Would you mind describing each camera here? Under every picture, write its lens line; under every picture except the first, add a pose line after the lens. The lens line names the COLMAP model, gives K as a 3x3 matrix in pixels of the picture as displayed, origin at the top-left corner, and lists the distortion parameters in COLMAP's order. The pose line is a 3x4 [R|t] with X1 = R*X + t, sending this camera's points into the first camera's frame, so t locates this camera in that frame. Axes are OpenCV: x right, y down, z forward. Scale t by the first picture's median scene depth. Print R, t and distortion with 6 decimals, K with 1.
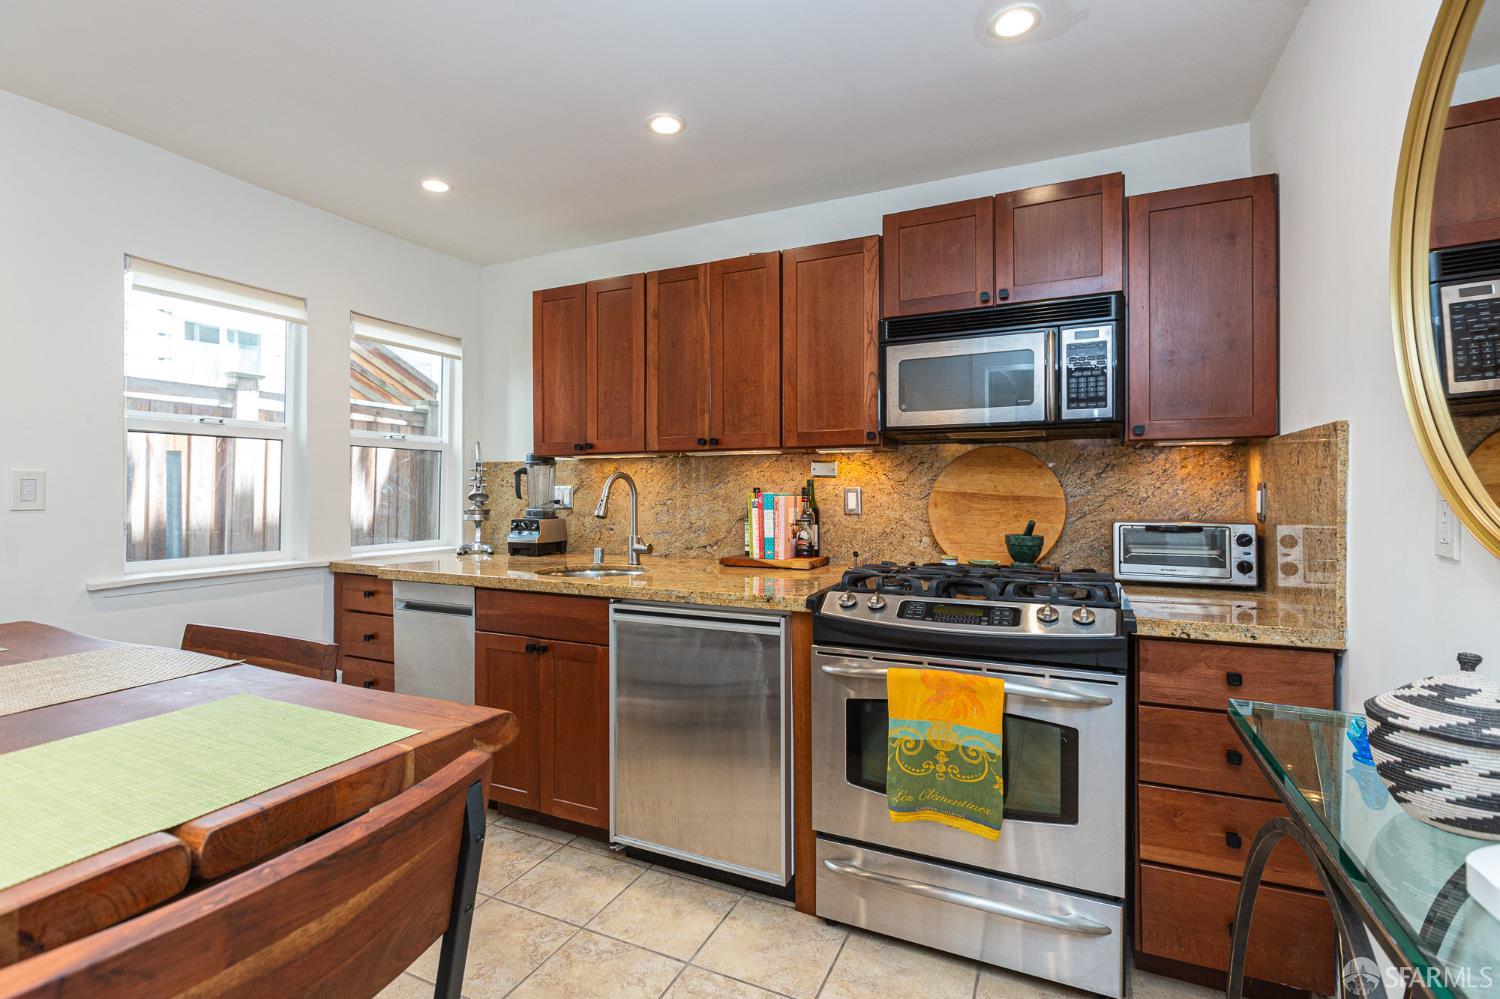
lens RADIAL K [[697.6, 0, 723.1], [0, 697.6, 490.5], [0, 0, 1]] dist [0.001870, 0.000351]
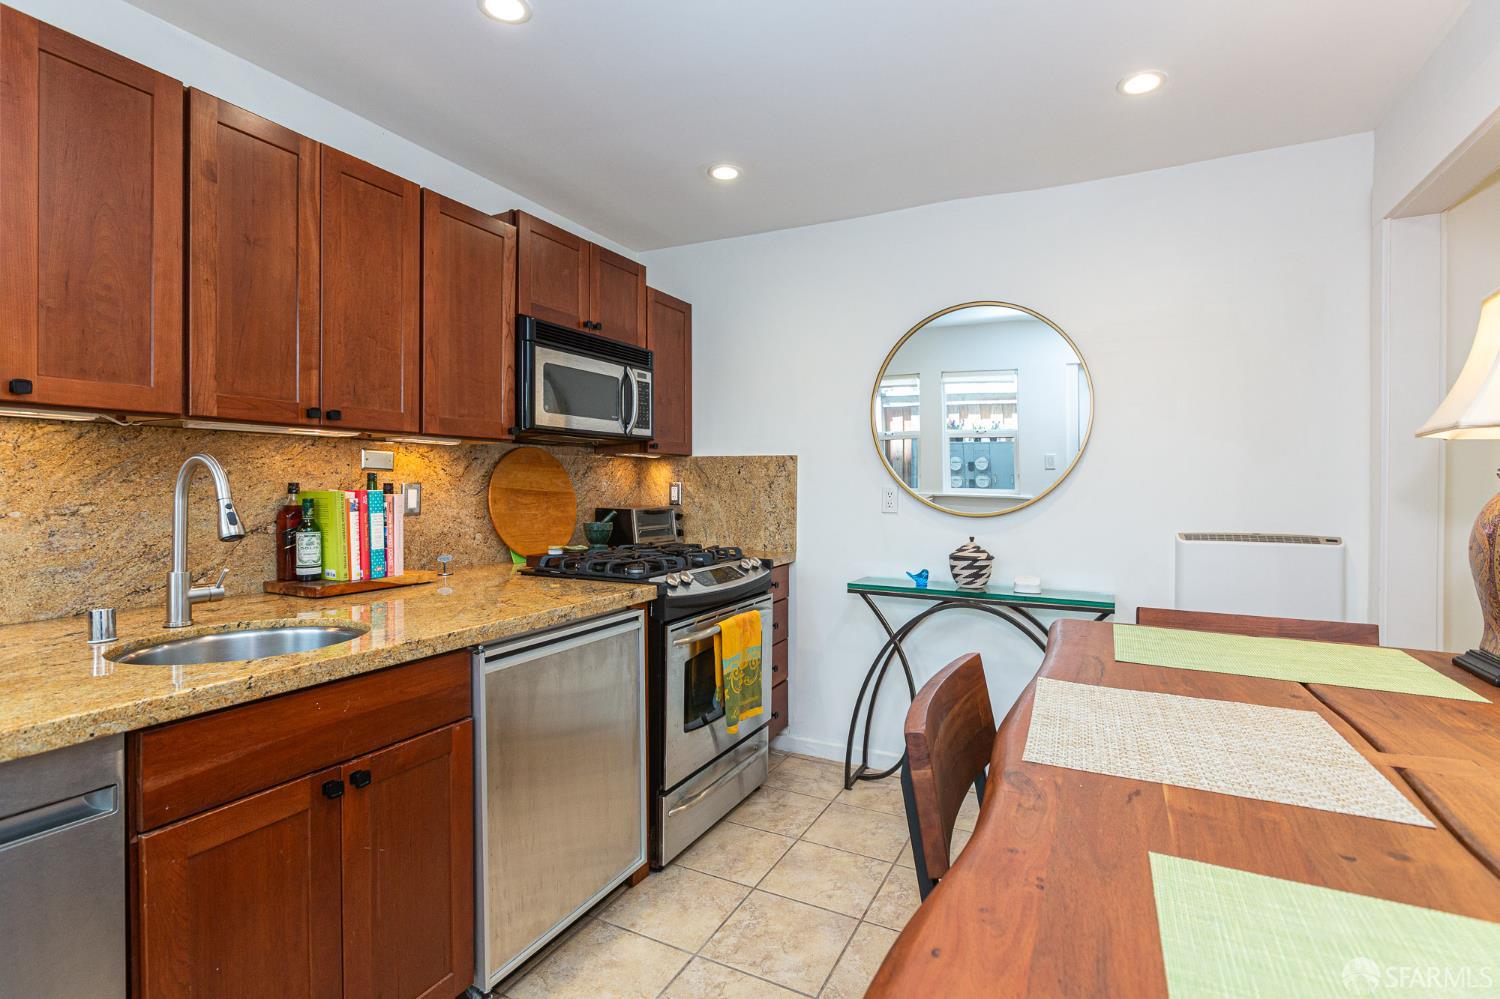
lens RADIAL K [[728.2, 0, 746.8], [0, 728.2, 483.1], [0, 0, 1]] dist [0.000889, 0.000221]
pose [[0.009805, 0.001605, 0.999951, -0.885809], [-0.005771, 0.999982, -0.001548, -0.006689], [-0.999935, -0.005755, 0.009814, 0.732563]]
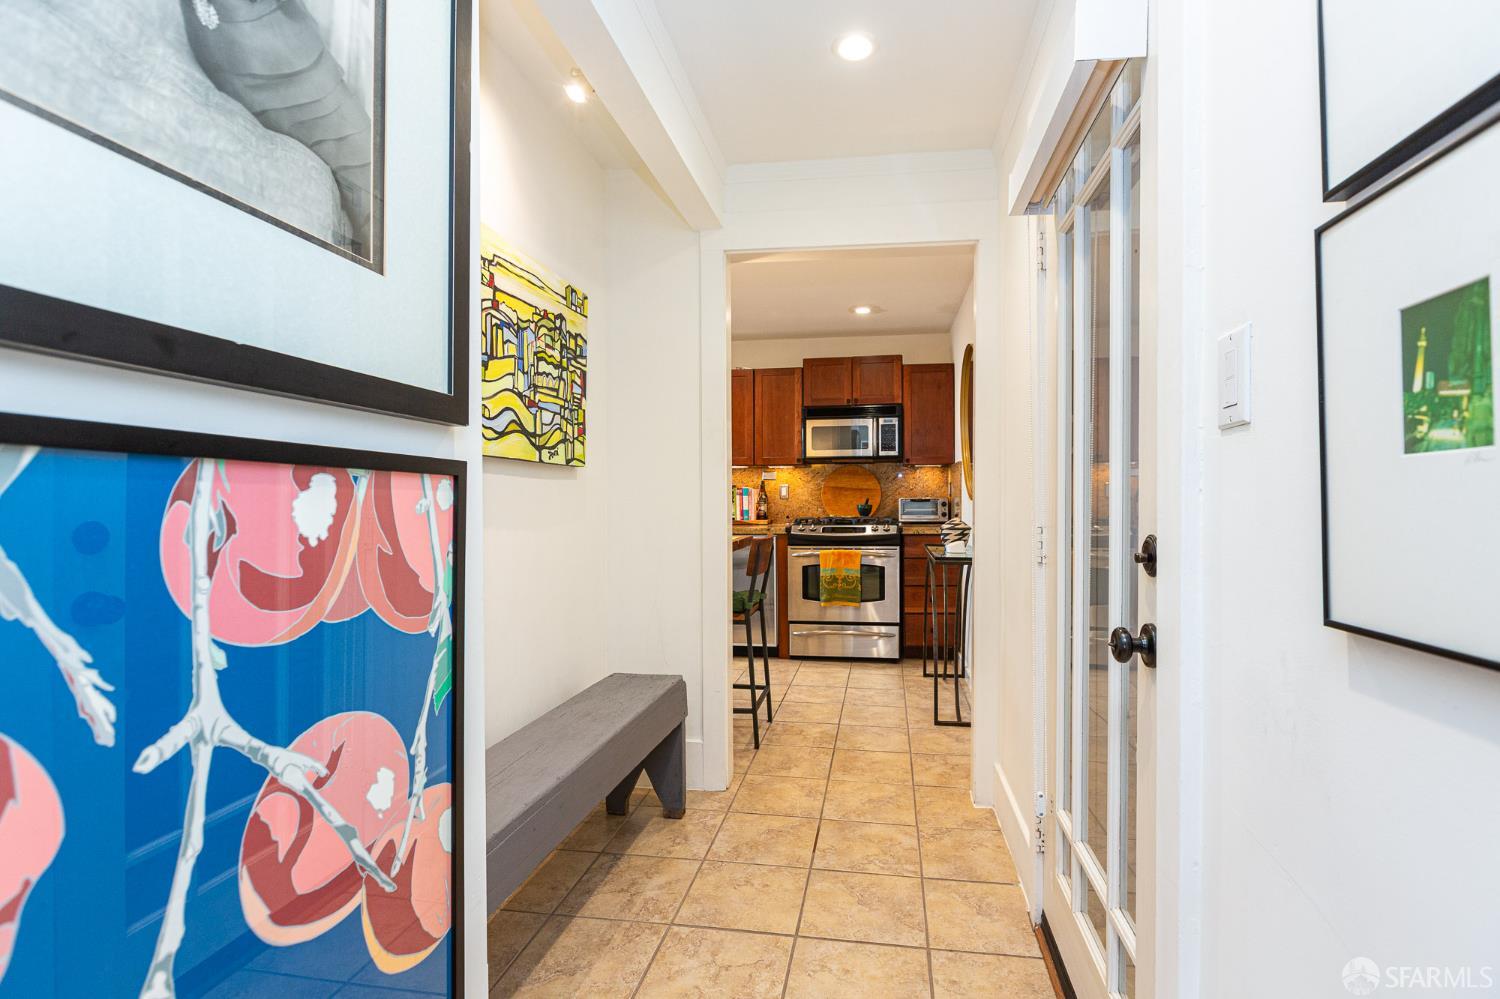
lens RADIAL K [[699.4, 0, 755.7], [0, 699.4, 492.1], [0, 0, 1]] dist [-0.001263, 0.000074]
pose [[0.961393, -0.000013, 0.275179, -0.566917], [0.002376, 0.999963, -0.008254, 0.041519], [-0.275168, 0.008589, 0.961358, -1.158352]]
